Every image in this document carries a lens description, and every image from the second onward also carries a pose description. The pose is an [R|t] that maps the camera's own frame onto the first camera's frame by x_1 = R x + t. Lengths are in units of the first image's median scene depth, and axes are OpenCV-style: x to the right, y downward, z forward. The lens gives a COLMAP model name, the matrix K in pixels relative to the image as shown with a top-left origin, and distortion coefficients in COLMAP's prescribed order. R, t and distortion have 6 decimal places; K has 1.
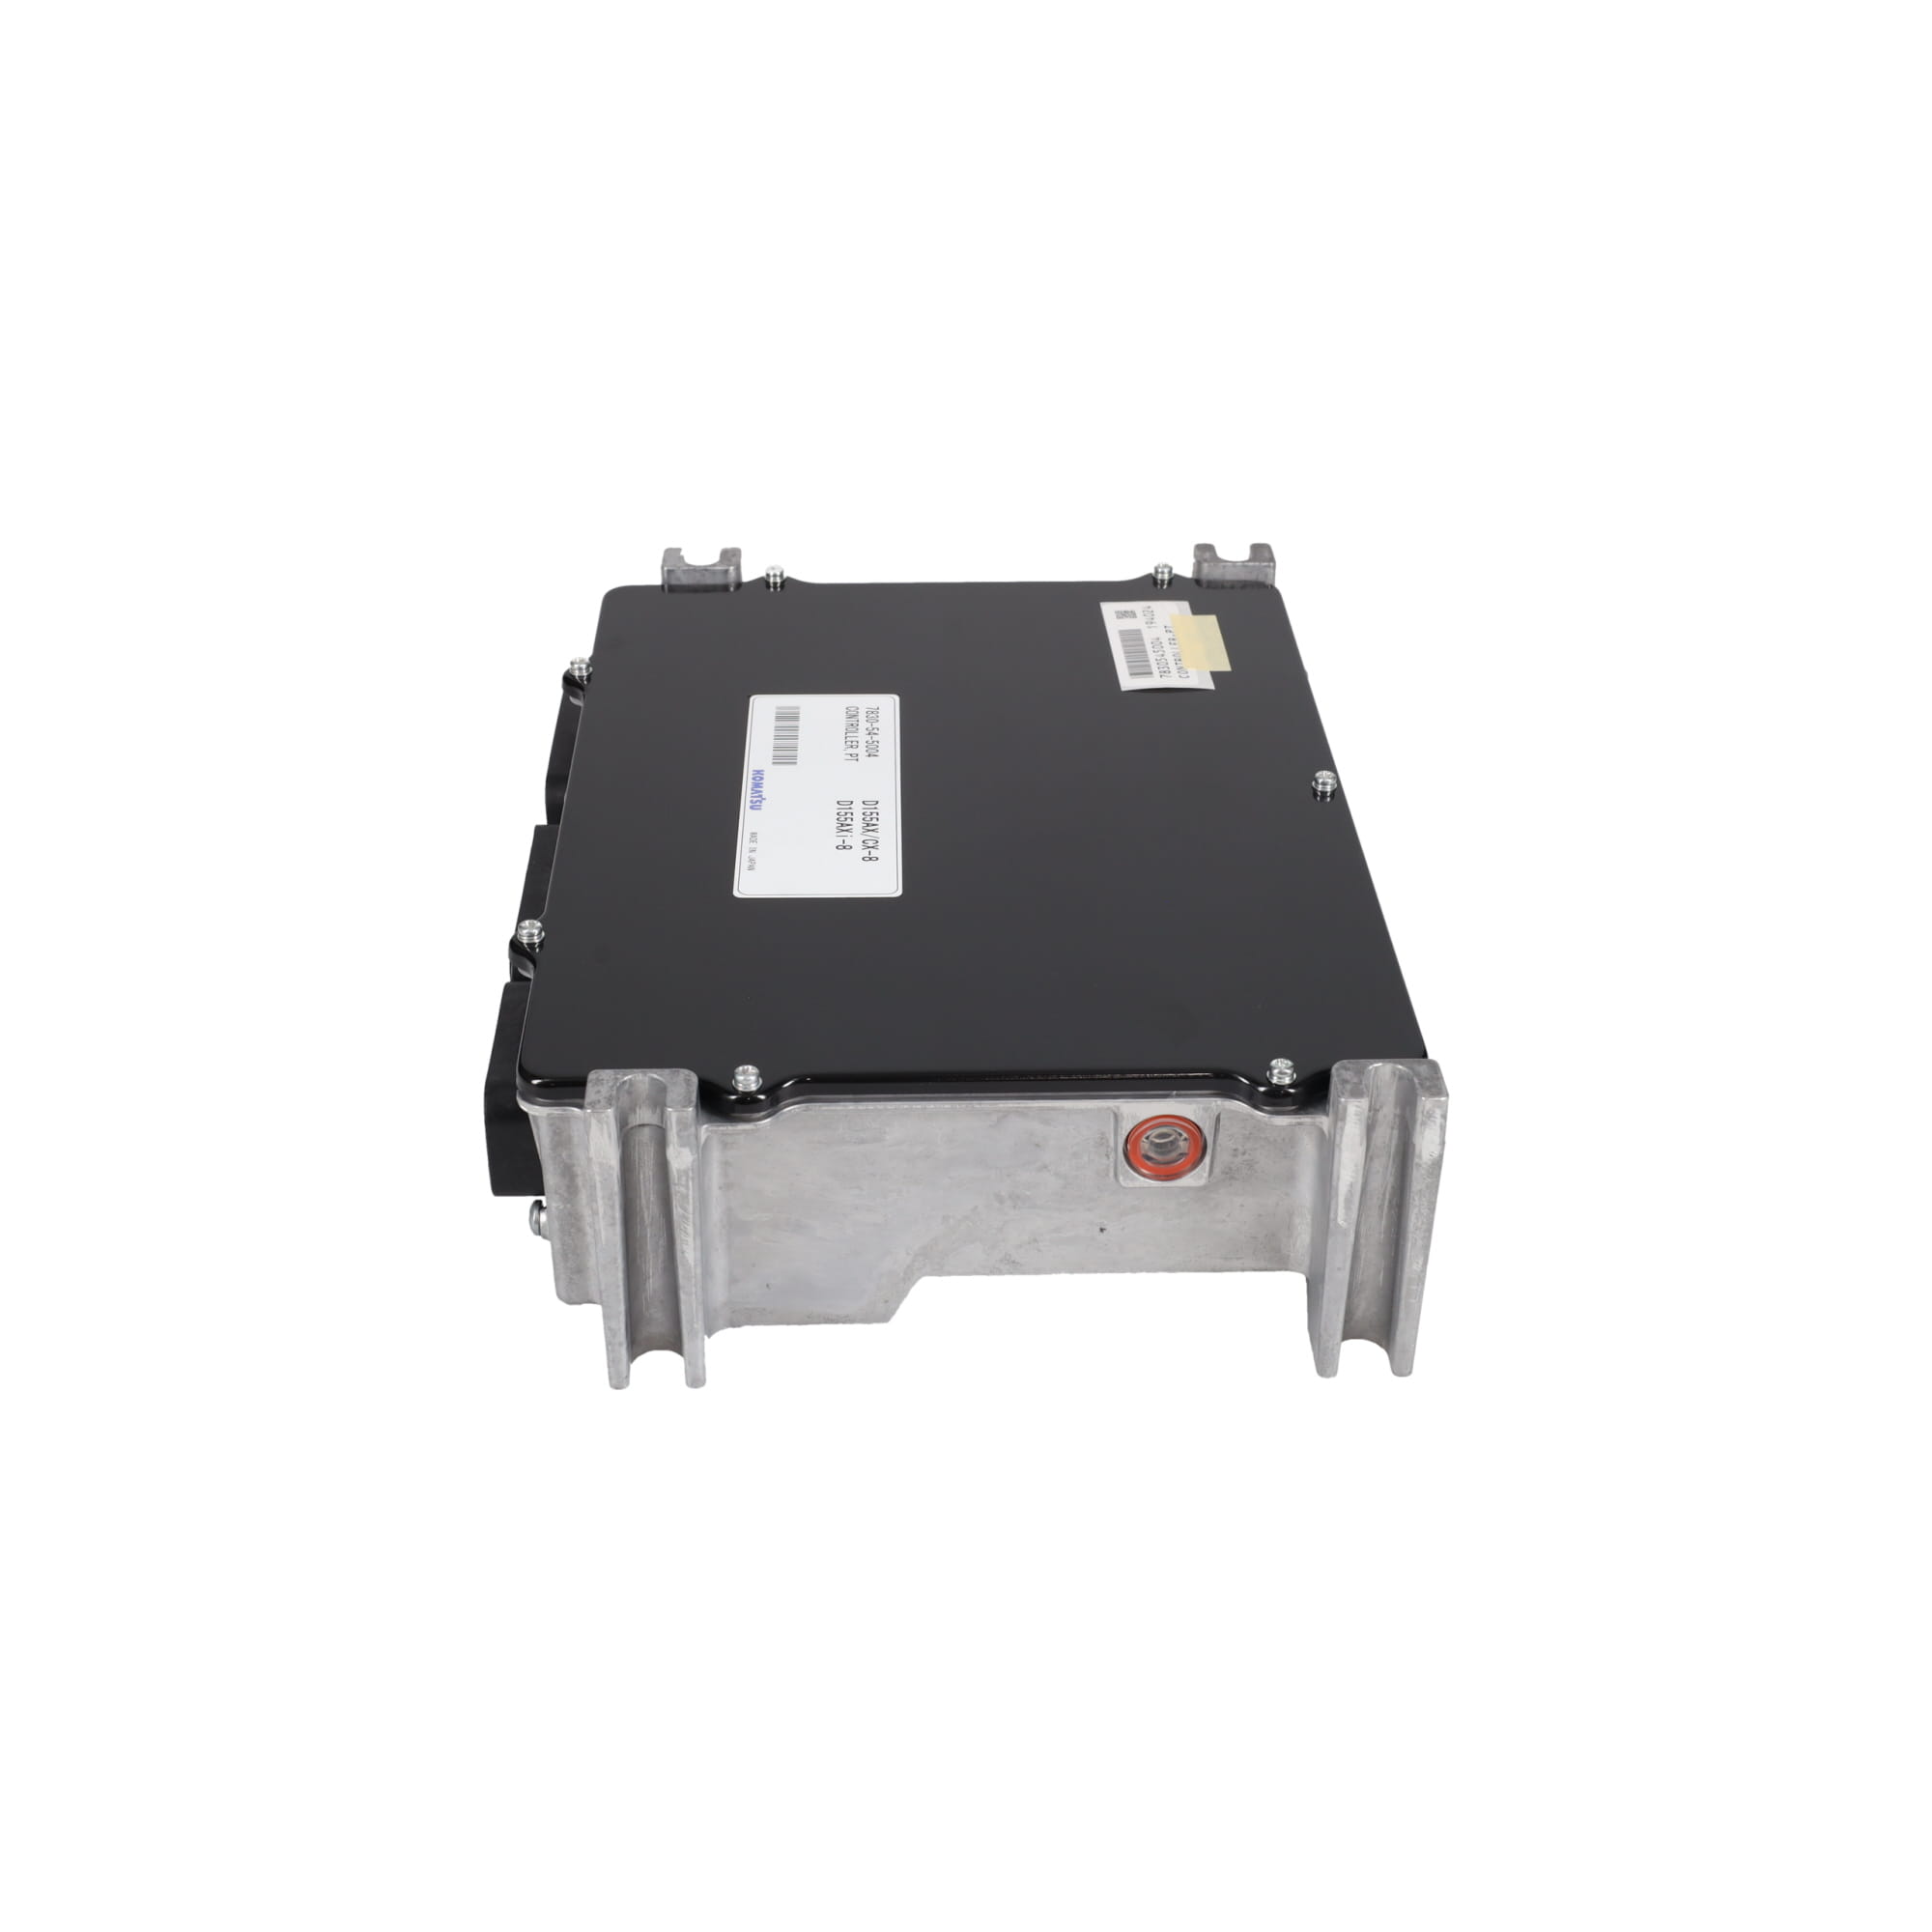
lens RADIAL K [[2824.1, 0, 935.9], [0, 2824.1, 965.1], [0, 0, 1]] dist [-0.014834, -0.015482]
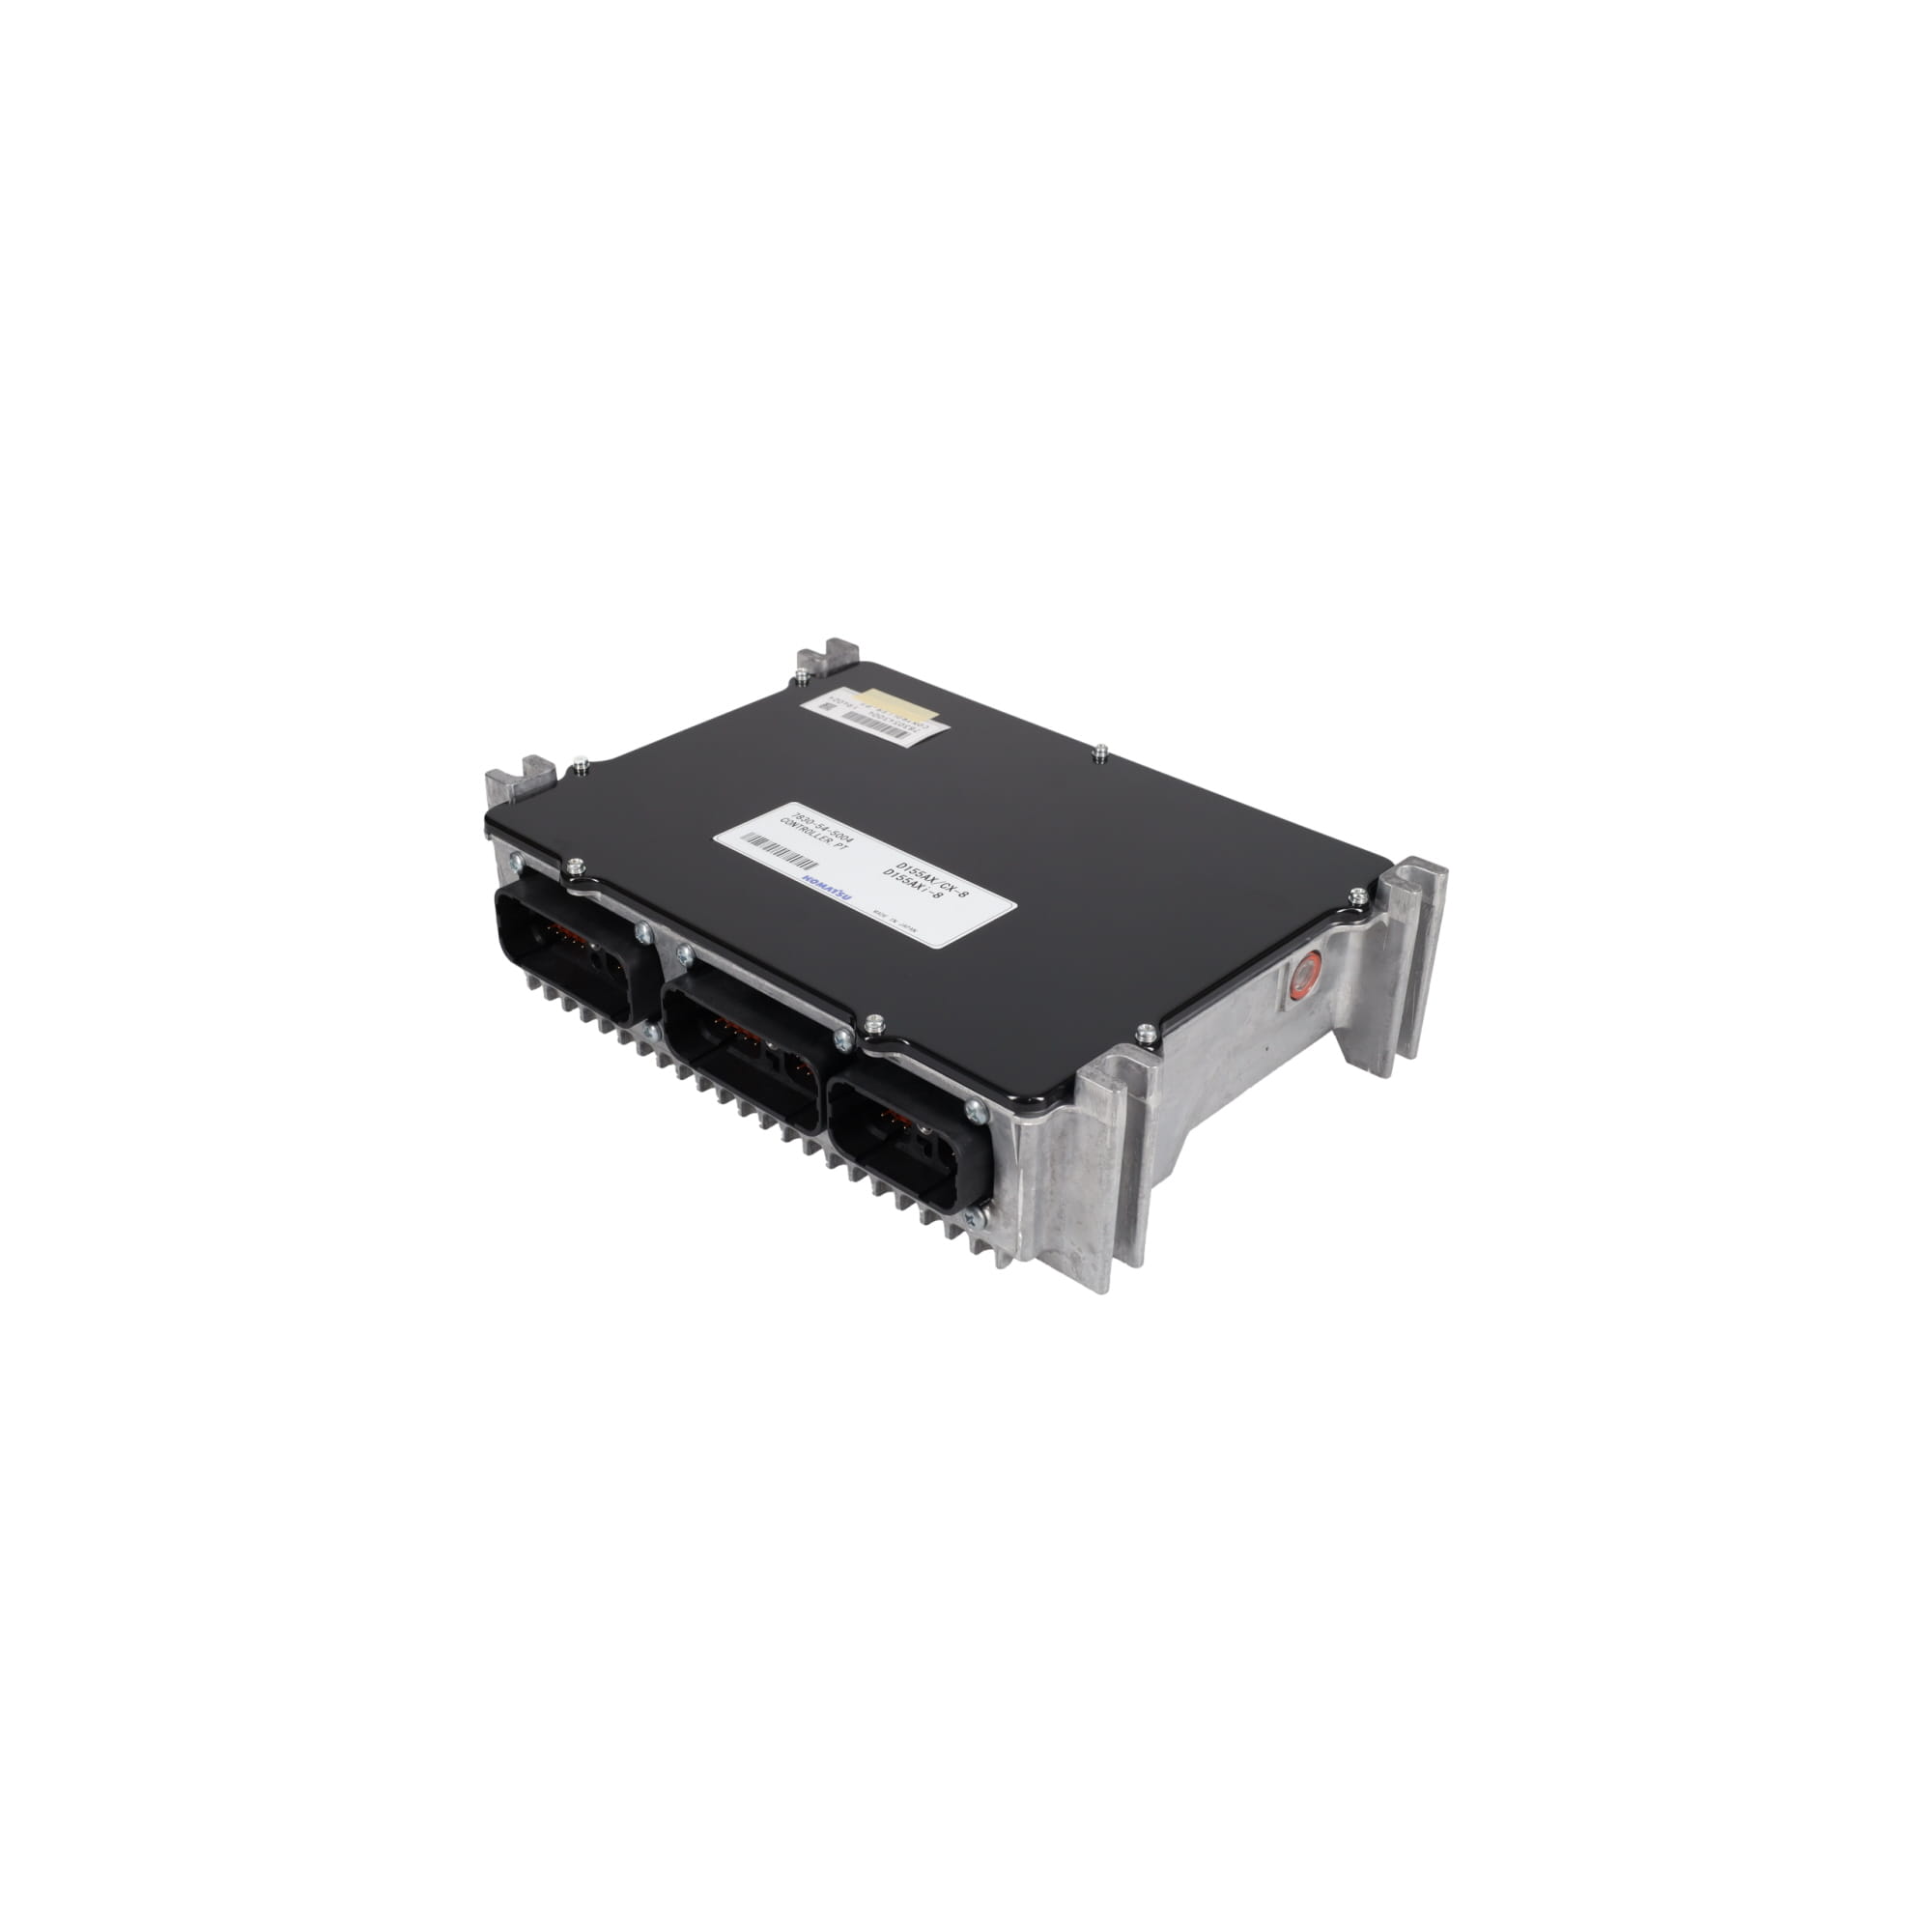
lens RADIAL K [[2082.3, 0, 1013.6], [0, 2082.3, 968.3], [0, 0, 1]] dist [0.010558, 0.001975]
pose [[0.677211, -0.369596, 0.636226, -0.610677], [0.365491, 0.919438, 0.145083, -0.131322], [-0.638593, 0.134283, 0.757738, 0.209218]]
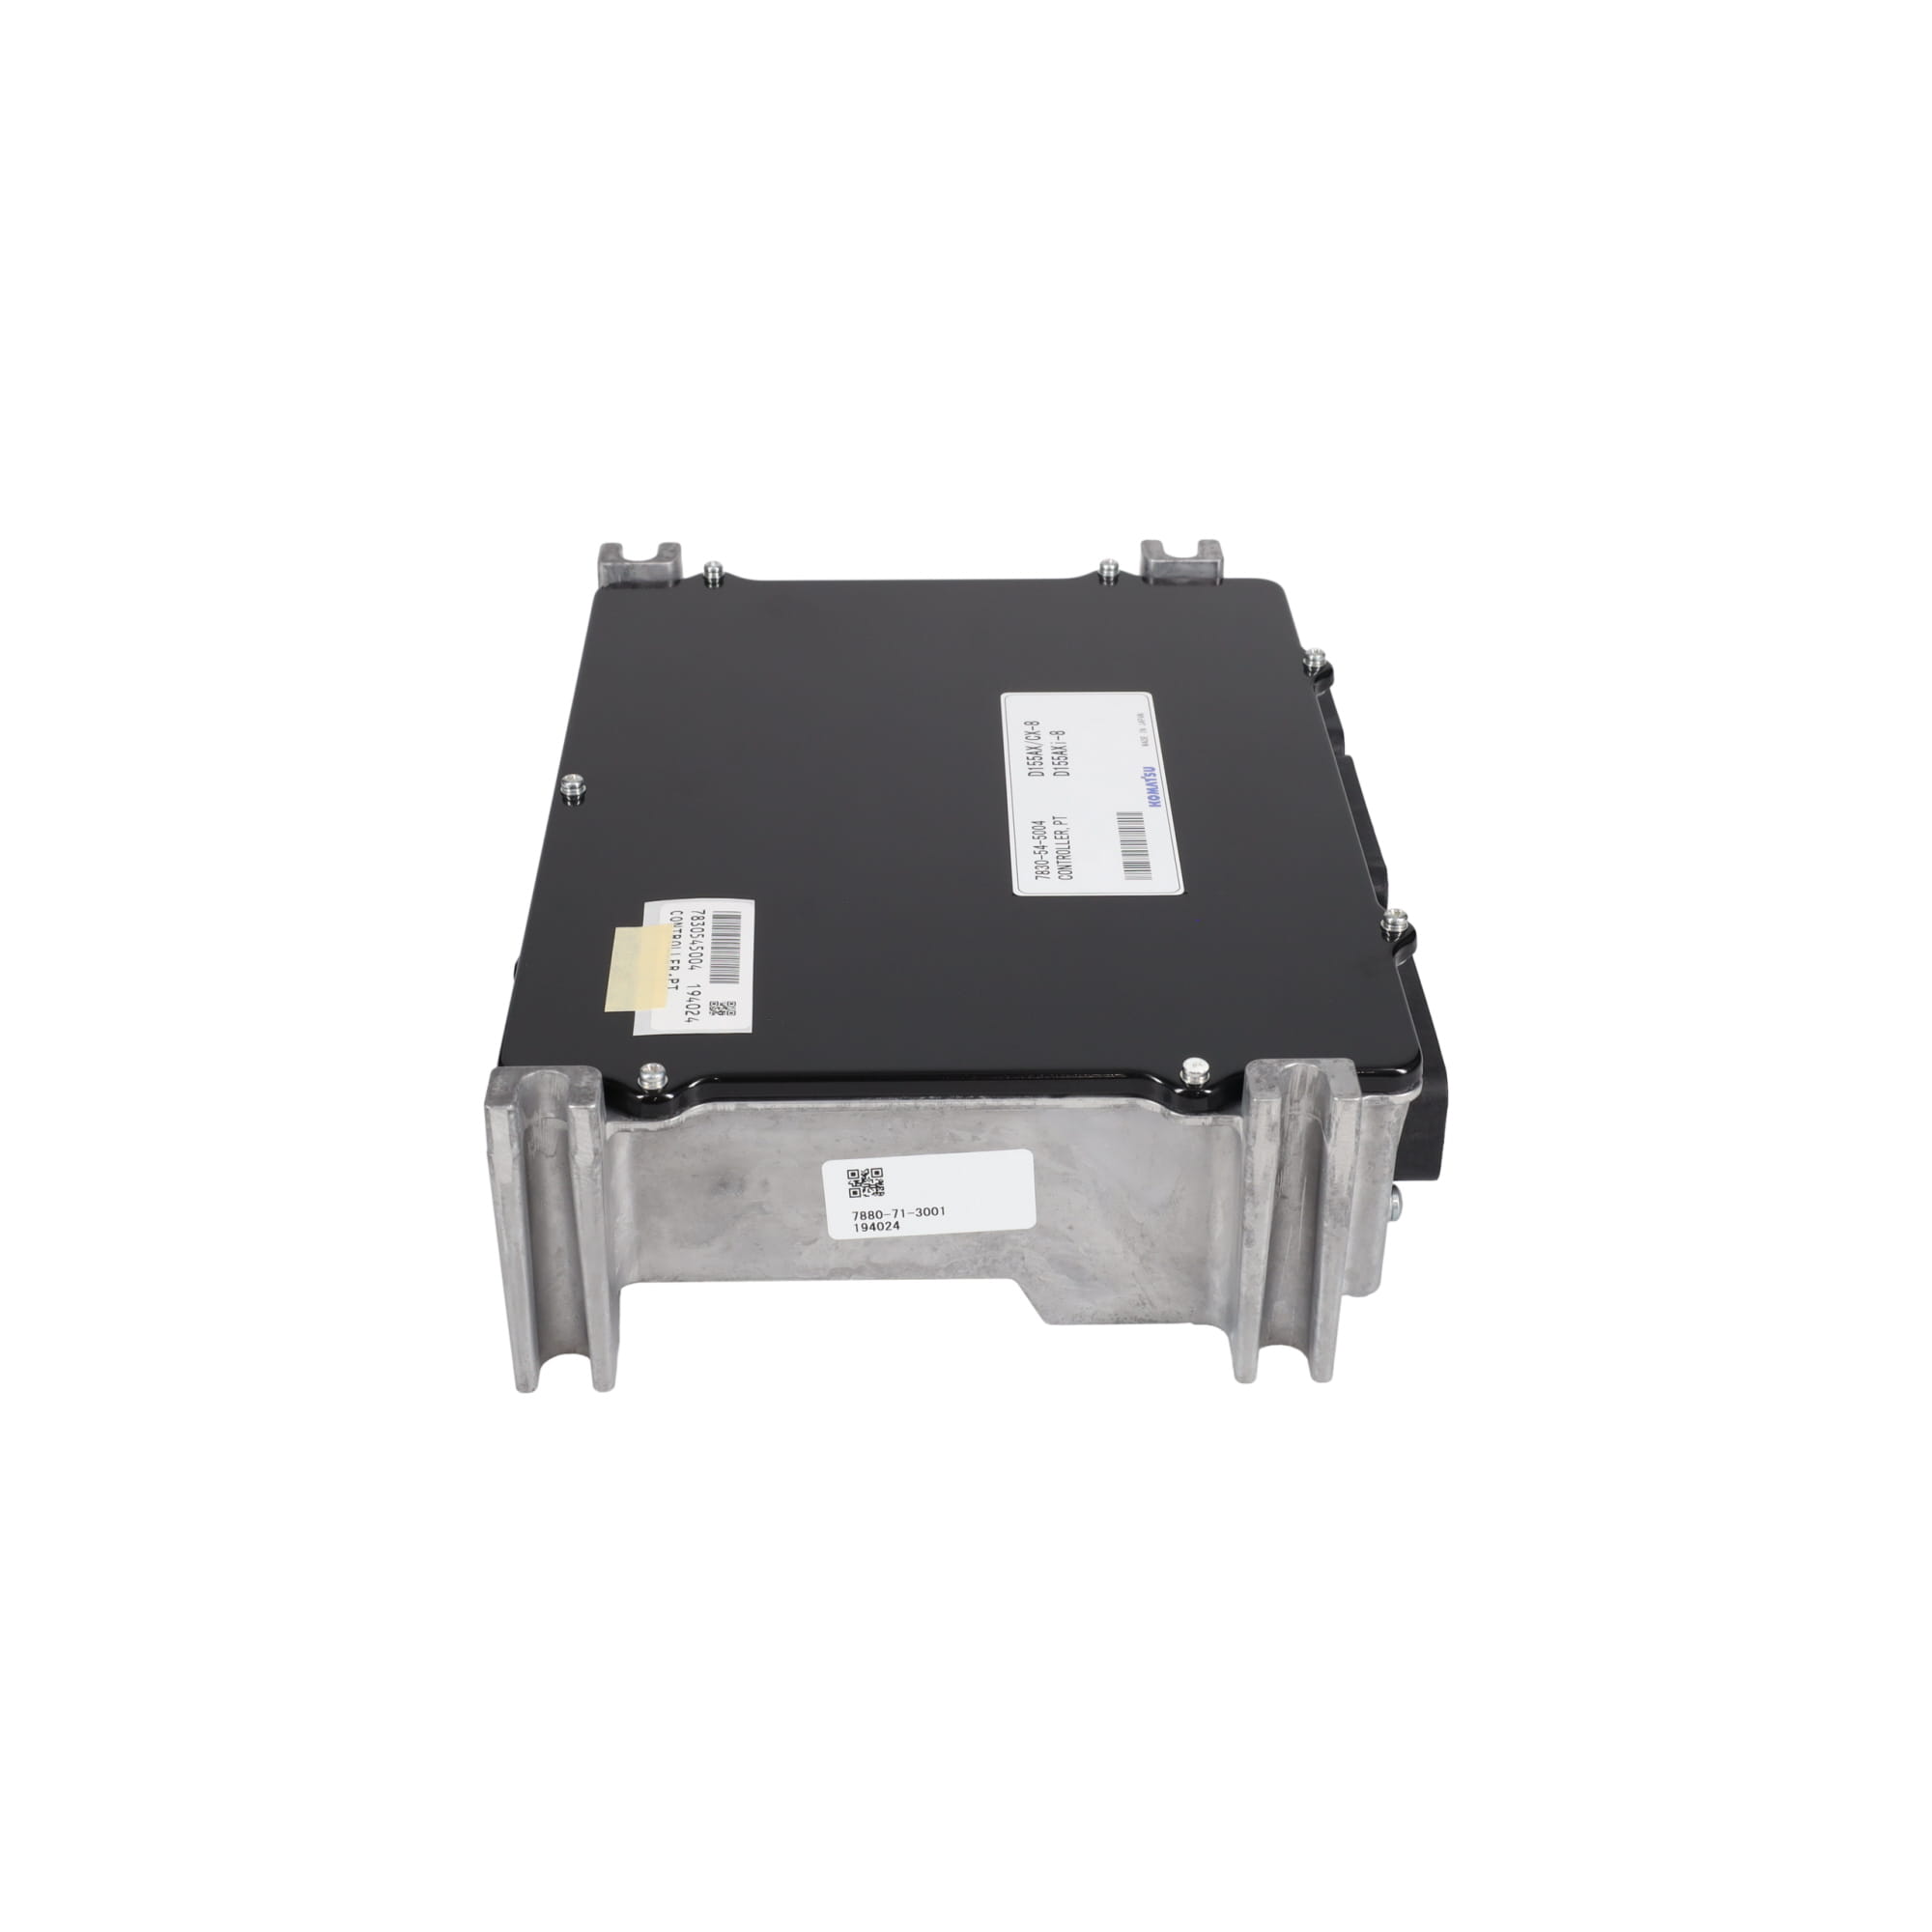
lens RADIAL K [[2824.1, 0, 935.9], [0, 2824.1, 965.1], [0, 0, 1]] dist [-0.014834, -0.015482]
pose [[-0.999916, -0.012540, 0.003422, 0.007664], [-0.002624, 0.452592, 0.891714, -0.880858], [-0.012731, 0.891630, -0.452586, 1.449428]]
